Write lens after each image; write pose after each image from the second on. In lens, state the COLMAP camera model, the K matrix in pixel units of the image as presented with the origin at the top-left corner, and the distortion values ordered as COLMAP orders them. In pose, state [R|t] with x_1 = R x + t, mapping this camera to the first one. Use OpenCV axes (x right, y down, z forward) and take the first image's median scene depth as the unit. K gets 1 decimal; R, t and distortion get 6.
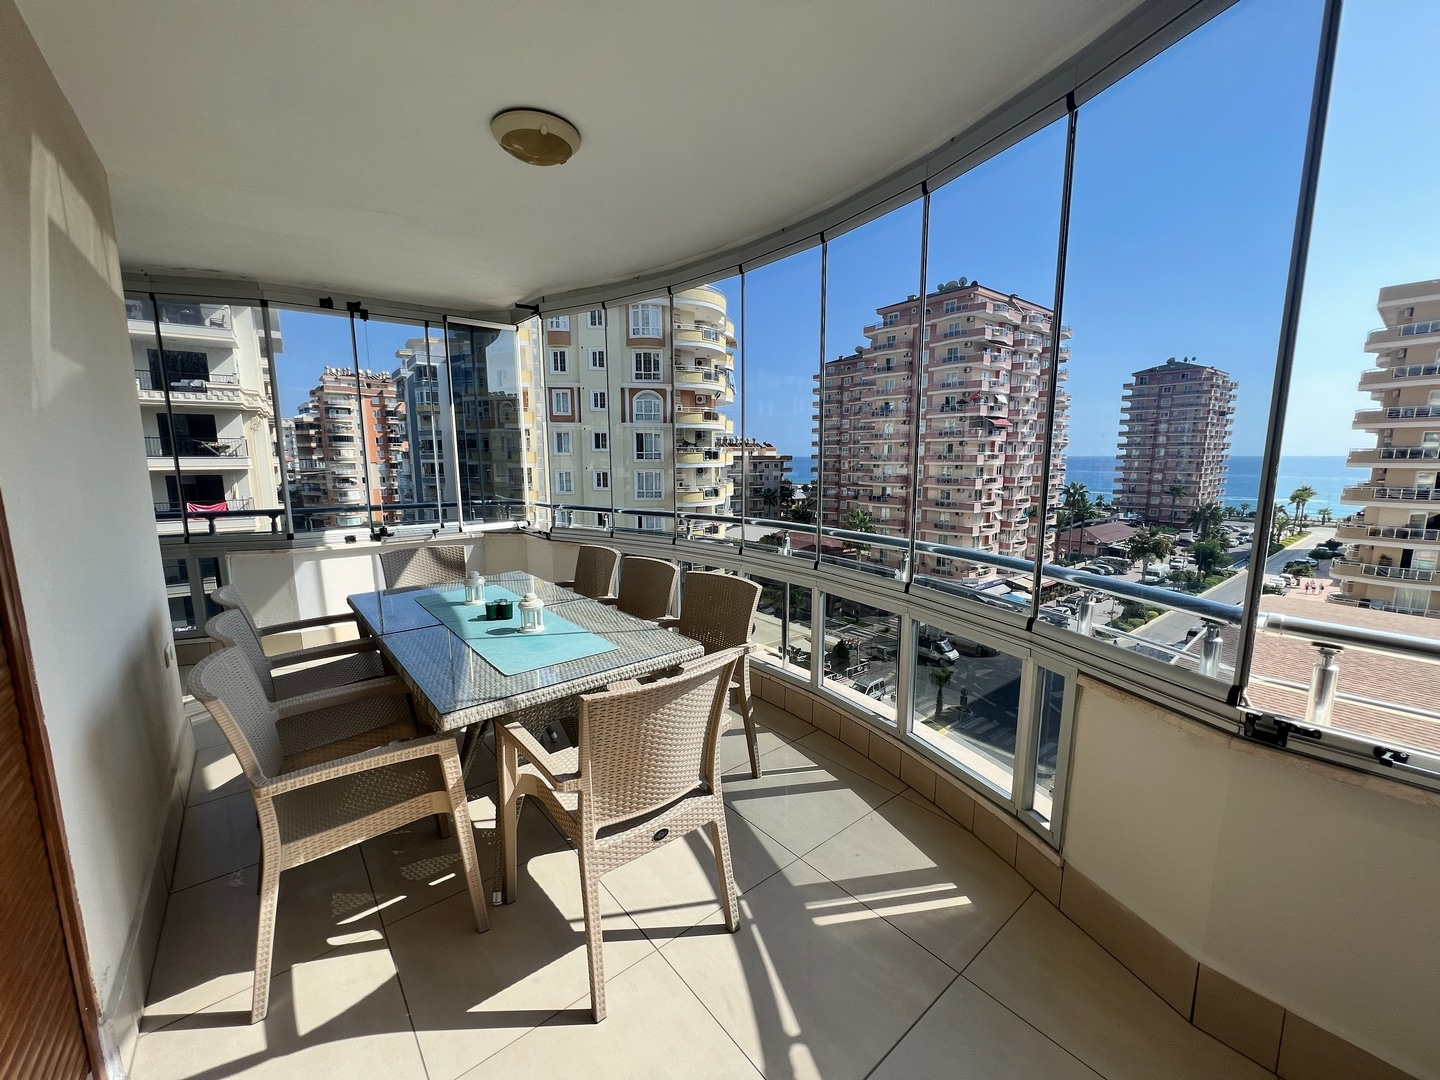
lens RADIAL K [[575.8, 0, 719.9], [0, 575.8, 541.9], [0, 0, 1]] dist [-0.001261, 0.000729]
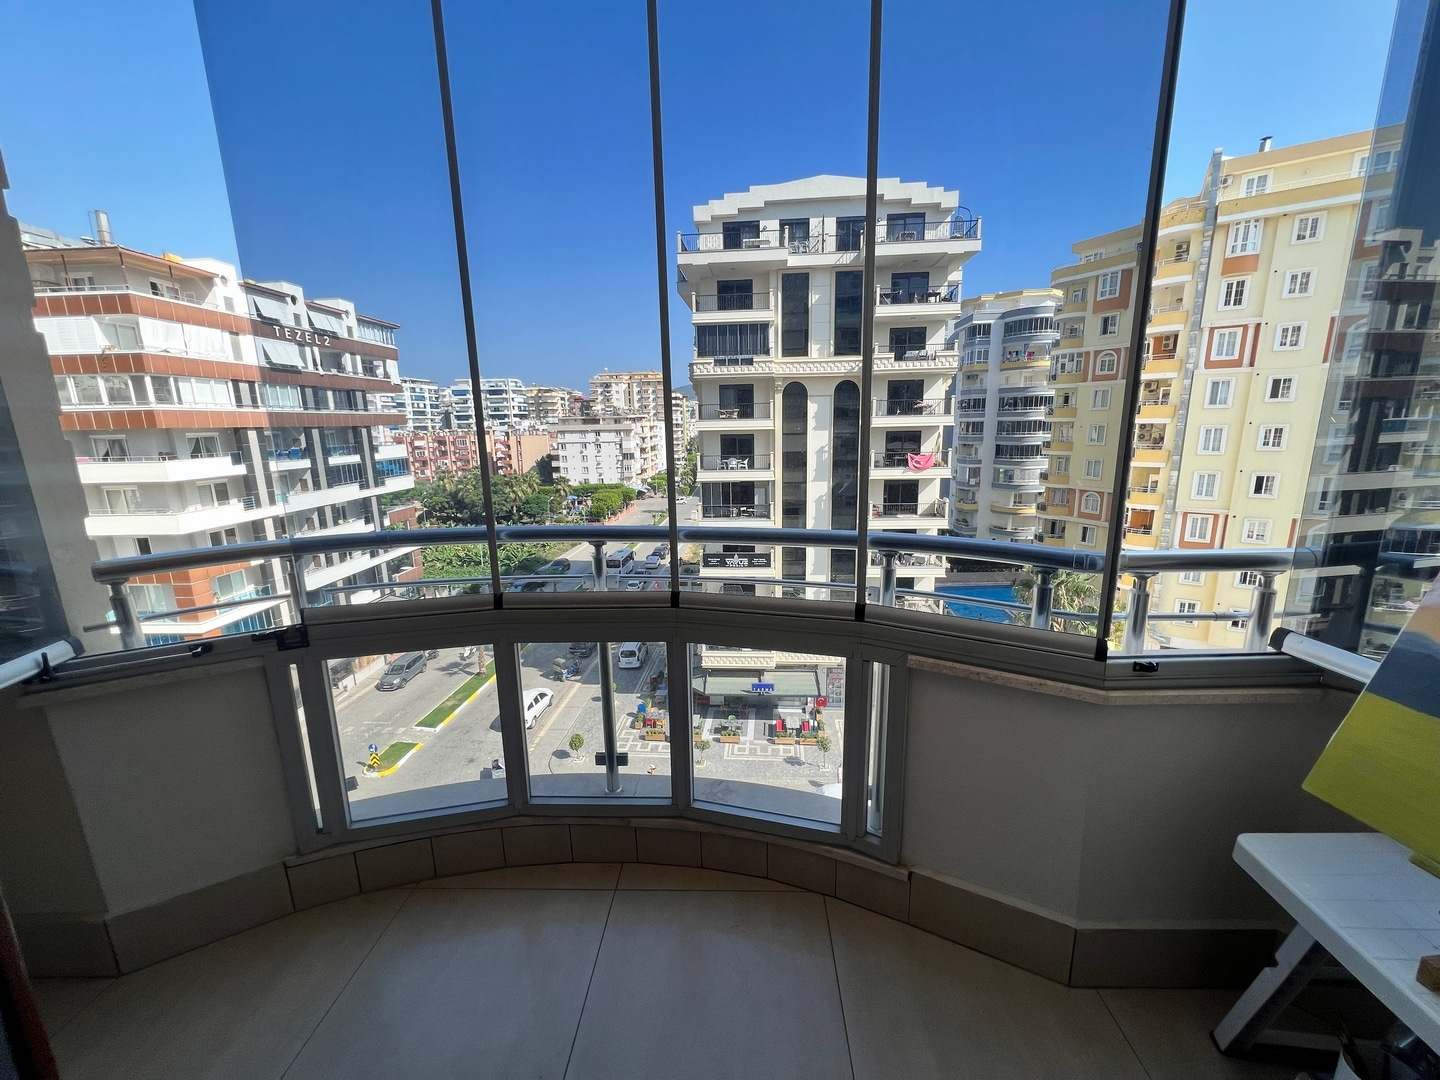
lens RADIAL K [[575.8, 0, 719.9], [0, 575.8, 541.9], [0, 0, 1]] dist [-0.001261, 0.000729]
pose [[0.755059, 0.121279, -0.644342, -0.151390], [-0.077859, 0.992375, 0.095549, 0.012582], [0.651017, -0.021977, 0.758745, -0.073127]]
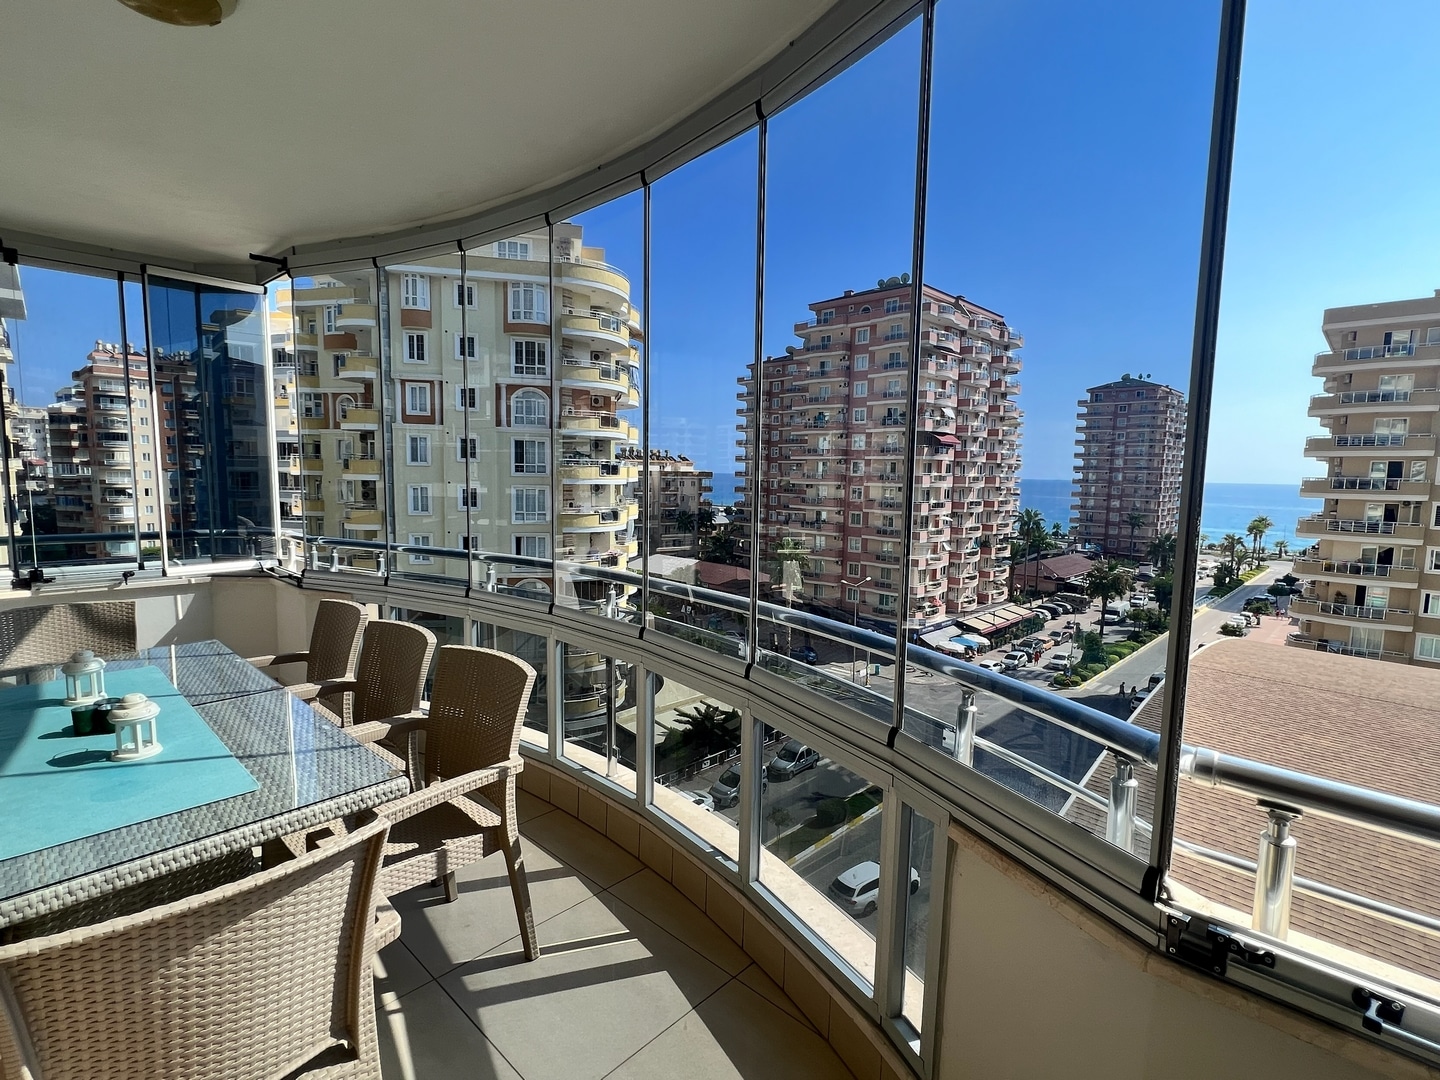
lens RADIAL K [[698.2, 0, 717.4], [0, 698.2, 542.4], [0, 0, 1]] dist [-0.001337, 0.000470]
pose [[0.991558, 0.008330, 0.129397, 0.005796], [-0.002270, 0.998897, -0.046911, -0.001189], [-0.129644, 0.046221, 0.990483, 0.005221]]
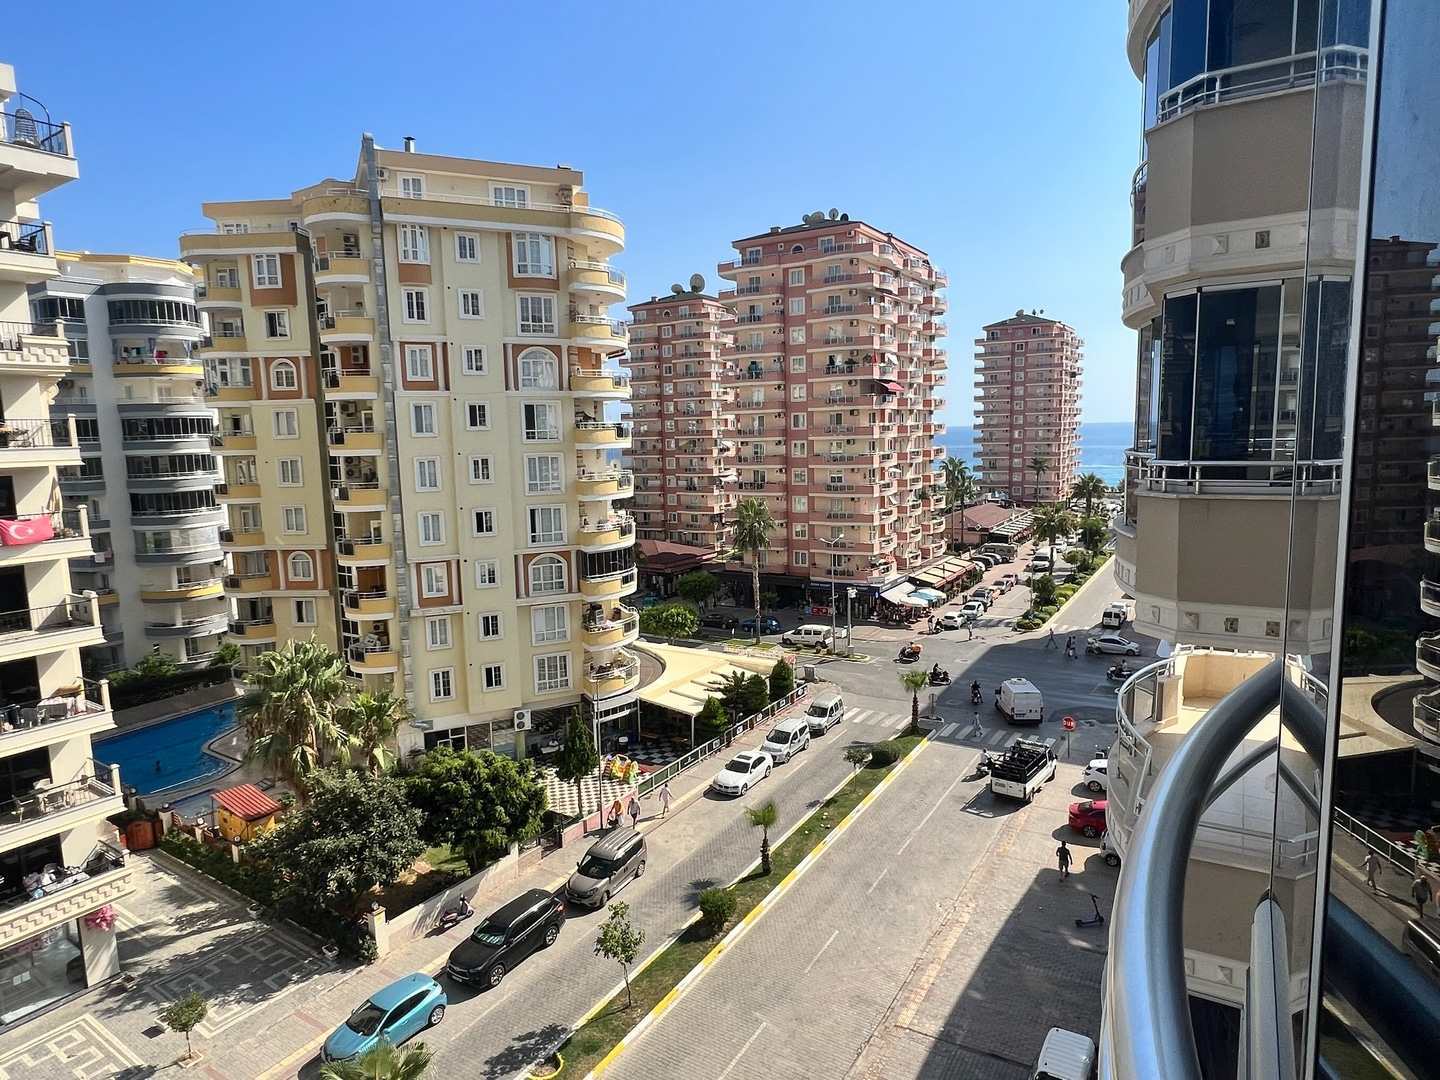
lens RADIAL K [[856.3, 0, 715.6], [0, 856.3, 542.8], [0, 0, 1]] dist [-0.000442, -0.000516]
pose [[0.939428, -0.065909, 0.336350, -0.177777], [0.073844, 0.997211, -0.010838, 0.011058], [-0.334697, 0.035019, 0.941675, -0.067178]]
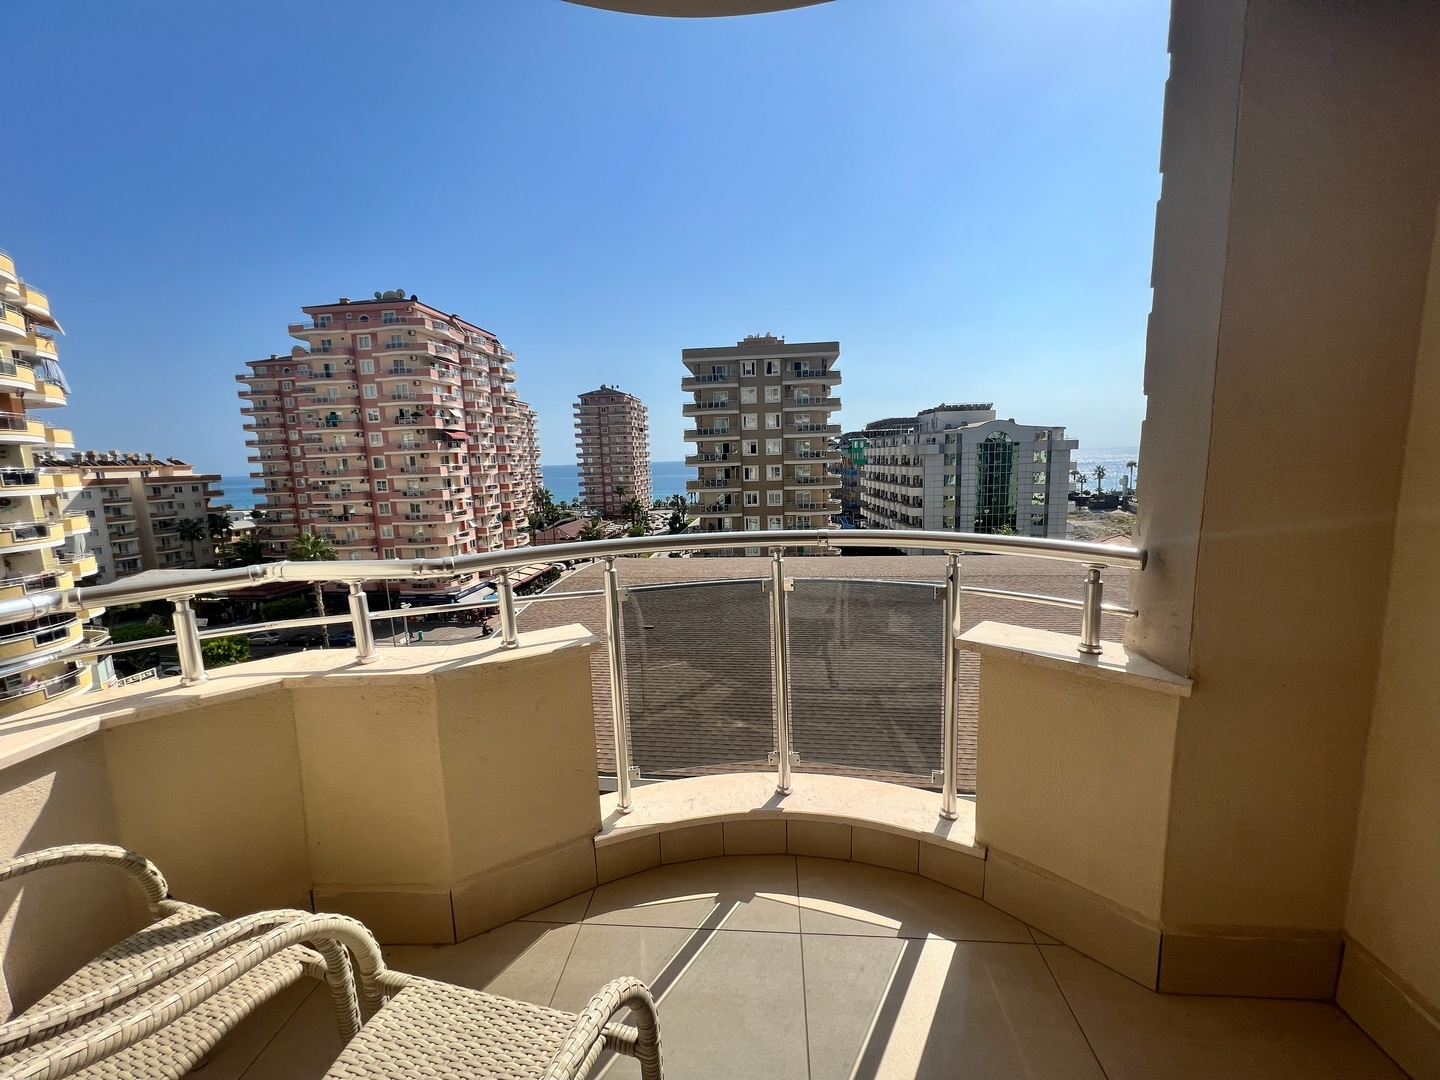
lens RADIAL K [[575.8, 0, 719.9], [0, 575.8, 541.9], [0, 0, 1]] dist [-0.001261, 0.000729]
pose [[0.686053, -0.124541, 0.716813, 0.036175], [0.139212, 0.989507, 0.038682, 0.010559], [-0.714109, 0.073251, 0.696192, -0.056805]]
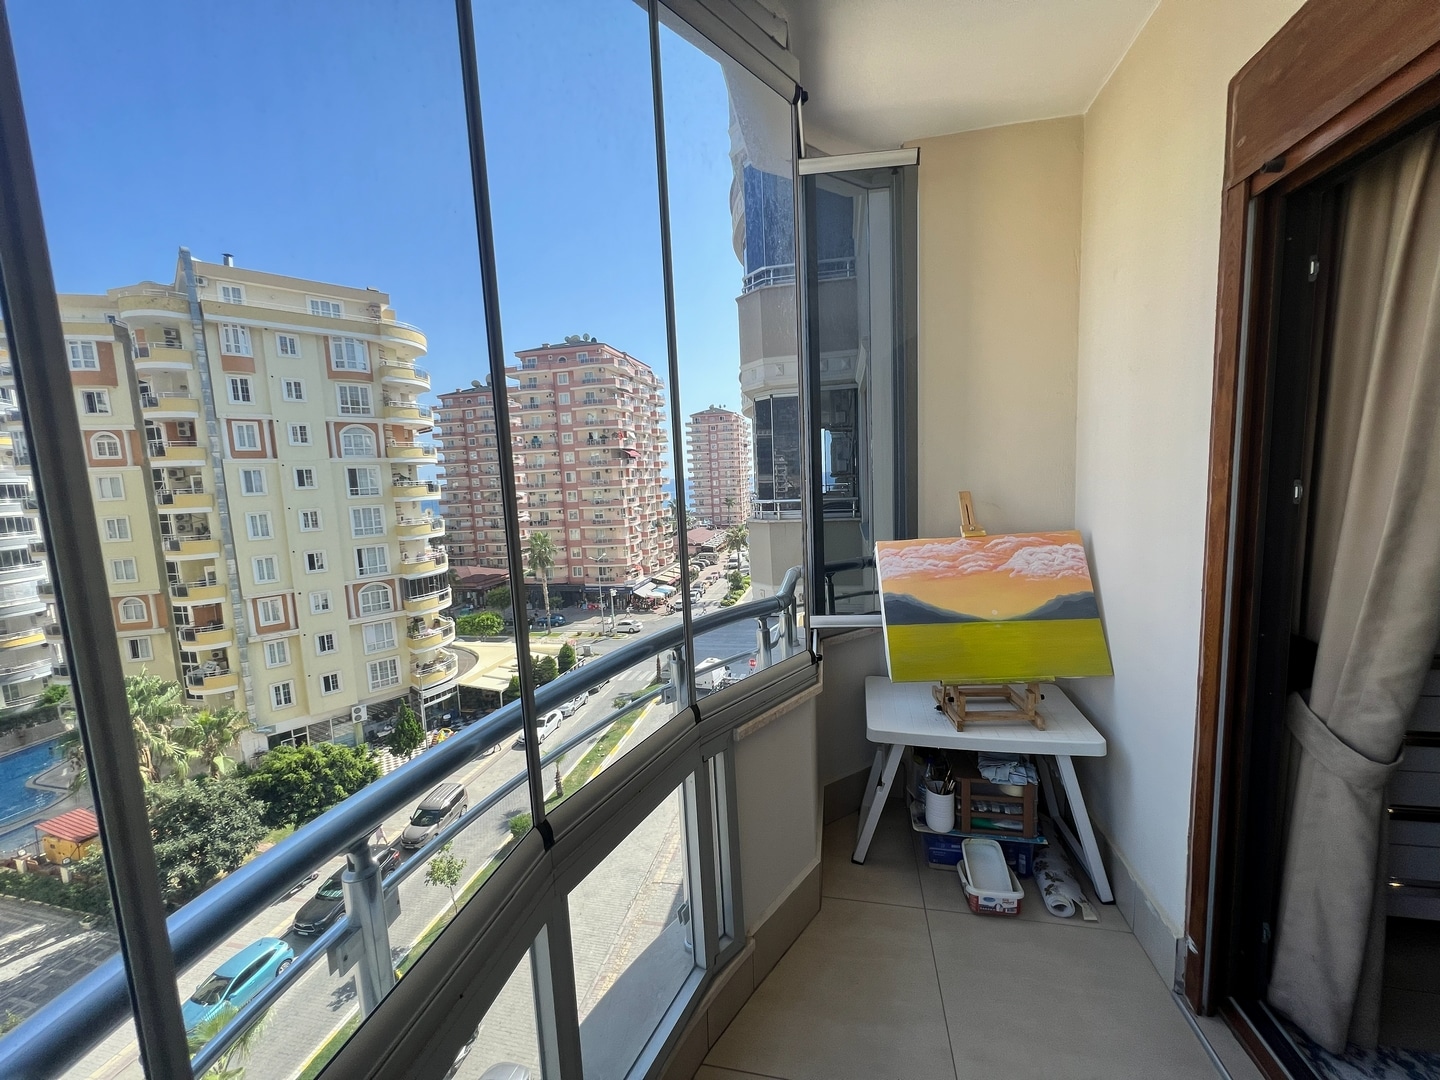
lens RADIAL K [[575.8, 0, 719.9], [0, 575.8, 541.9], [0, 0, 1]] dist [-0.001261, 0.000729]
pose [[0.769759, -0.105214, 0.629604, -0.170281], [0.137372, 0.990516, -0.002426, 0.011345], [-0.623377, 0.088358, 0.776913, -0.070205]]
